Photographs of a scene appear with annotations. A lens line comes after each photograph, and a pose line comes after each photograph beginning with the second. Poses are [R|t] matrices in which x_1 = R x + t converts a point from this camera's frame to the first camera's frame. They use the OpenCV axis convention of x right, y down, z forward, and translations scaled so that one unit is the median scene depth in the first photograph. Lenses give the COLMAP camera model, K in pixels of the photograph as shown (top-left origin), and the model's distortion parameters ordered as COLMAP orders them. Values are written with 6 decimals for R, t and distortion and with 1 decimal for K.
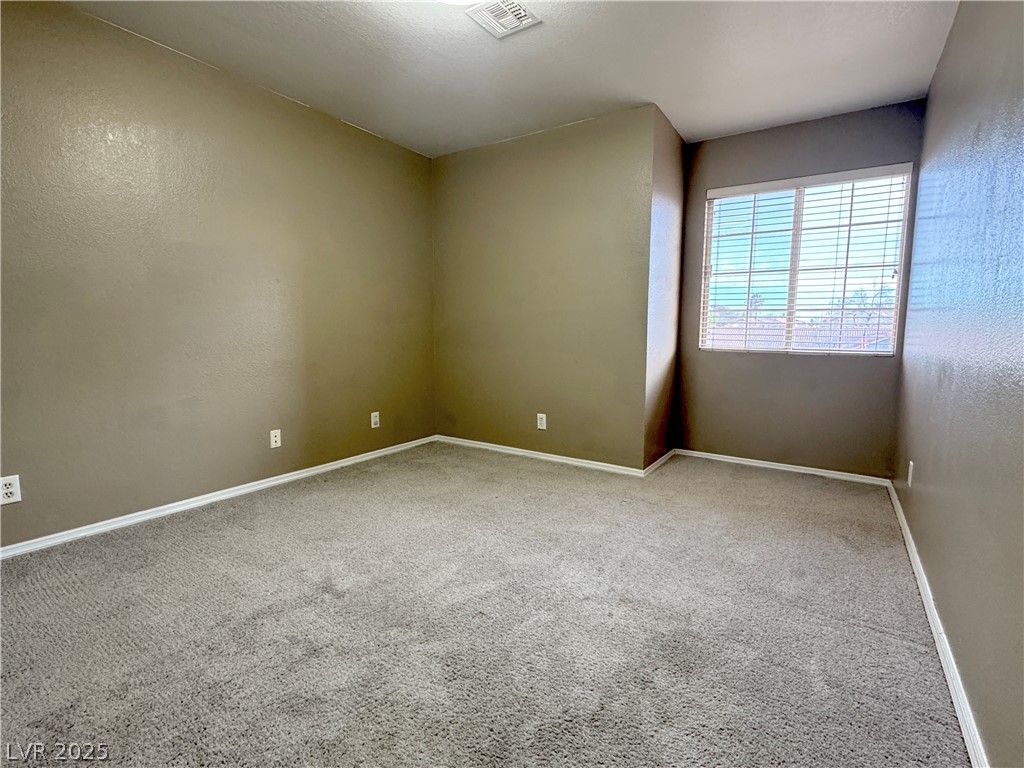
lens RADIAL K [[486.3, 0, 516.8], [0, 486.3, 382.1], [0, 0, 1]] dist [-0.010442, 0.001019]
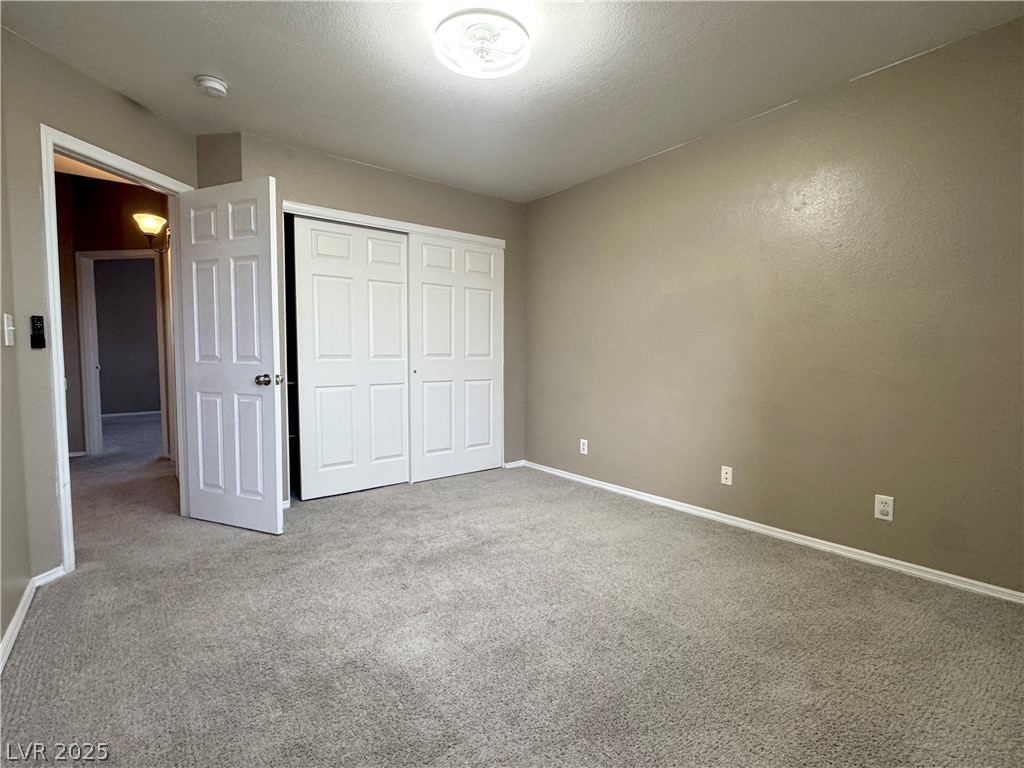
lens RADIAL K [[486.3, 0, 516.6], [0, 486.3, 386.3], [0, 0, 1]] dist [-0.010442, 0.001019]
pose [[-0.296857, 0.042549, -0.953974, 0.540622], [-0.125012, 0.988678, 0.082998, -0.086415], [0.946704, 0.143896, -0.288176, 0.855804]]
